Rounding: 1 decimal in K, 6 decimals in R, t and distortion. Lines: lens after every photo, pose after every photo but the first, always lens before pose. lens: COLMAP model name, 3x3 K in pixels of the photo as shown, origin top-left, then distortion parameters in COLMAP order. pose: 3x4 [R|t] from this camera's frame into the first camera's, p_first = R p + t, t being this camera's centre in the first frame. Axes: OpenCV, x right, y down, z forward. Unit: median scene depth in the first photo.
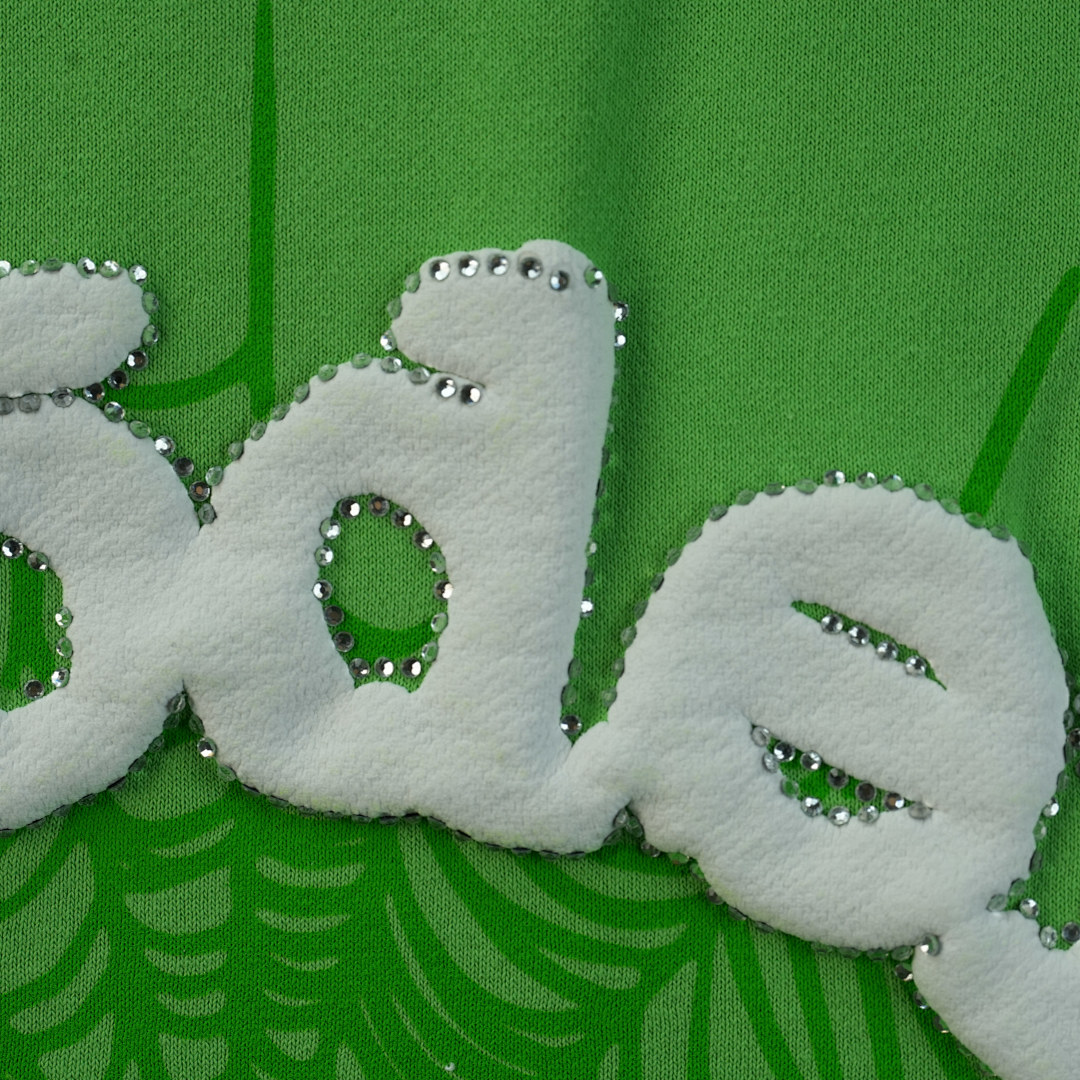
lens RADIAL K [[3352.0, 0, 540.0], [0, 3352.0, 540.0], [0, 0, 1]] dist [0.080111, 0.140904]
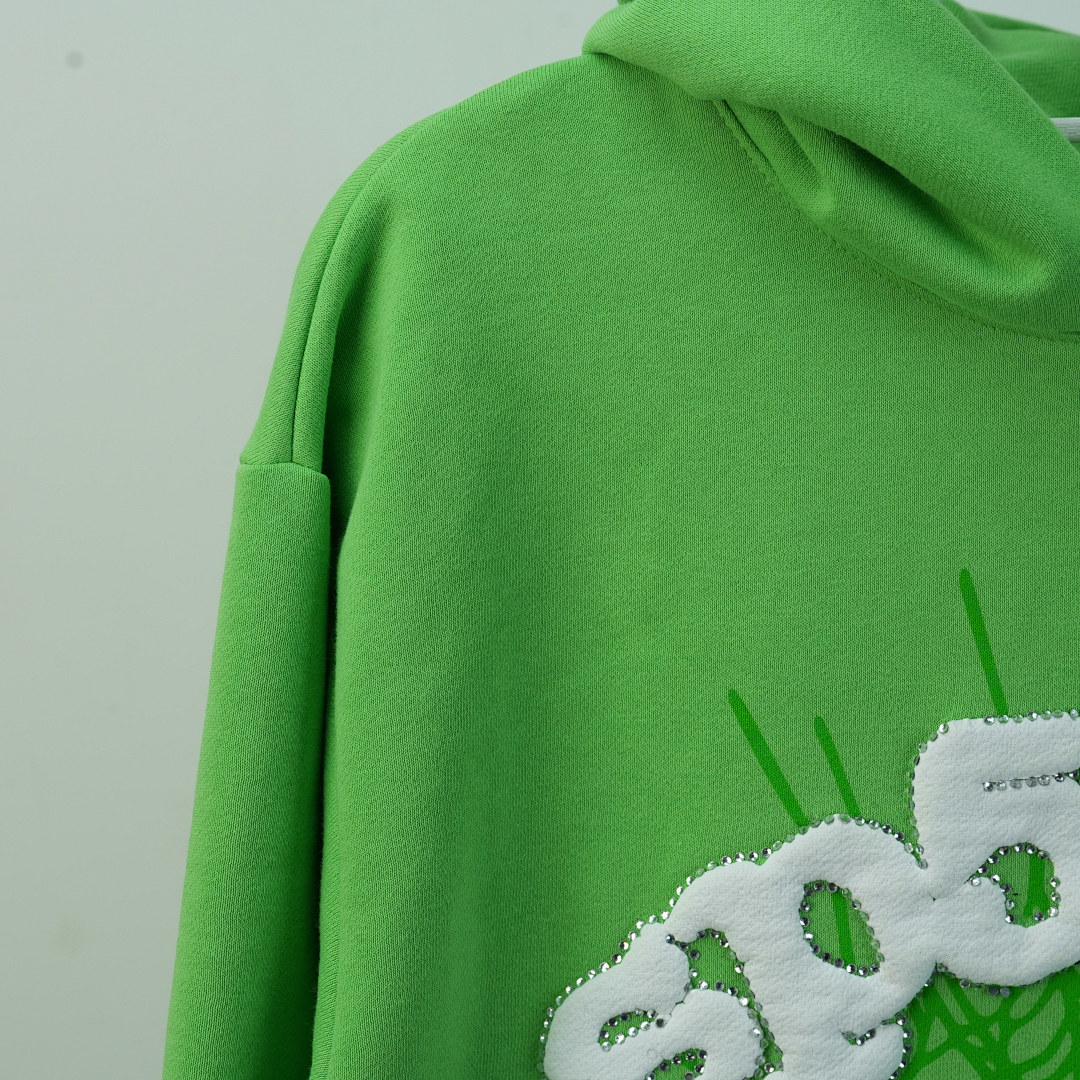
lens RADIAL K [[3352.0, 0, 540.0], [0, 3352.0, 540.0], [0, 0, 1]] dist [0.080111, 0.140904]
pose [[0.999411, -0.007244, 0.033536, -0.524082], [0.003874, 0.995032, 0.099479, -0.388620], [-0.034090, -0.099290, 0.994474, -0.990401]]
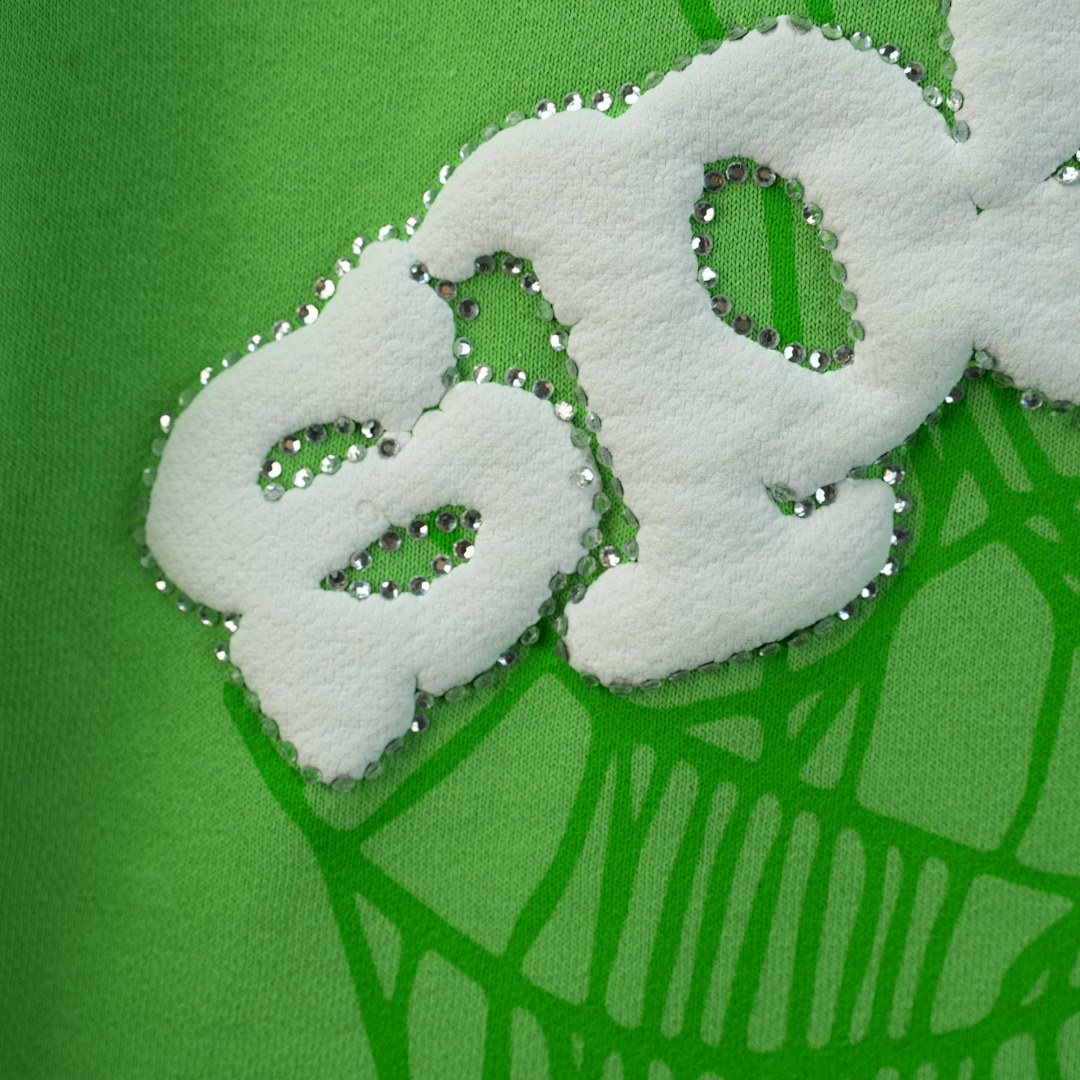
lens RADIAL K [[3352.0, 0, 540.0], [0, 3352.0, 540.0], [0, 0, 1]] dist [0.080111, 0.140904]
pose [[0.998220, 0.055211, 0.022552, -0.359766], [-0.057260, 0.992976, 0.103540, 0.033483], [-0.016677, -0.104647, 0.994370, 0.045449]]
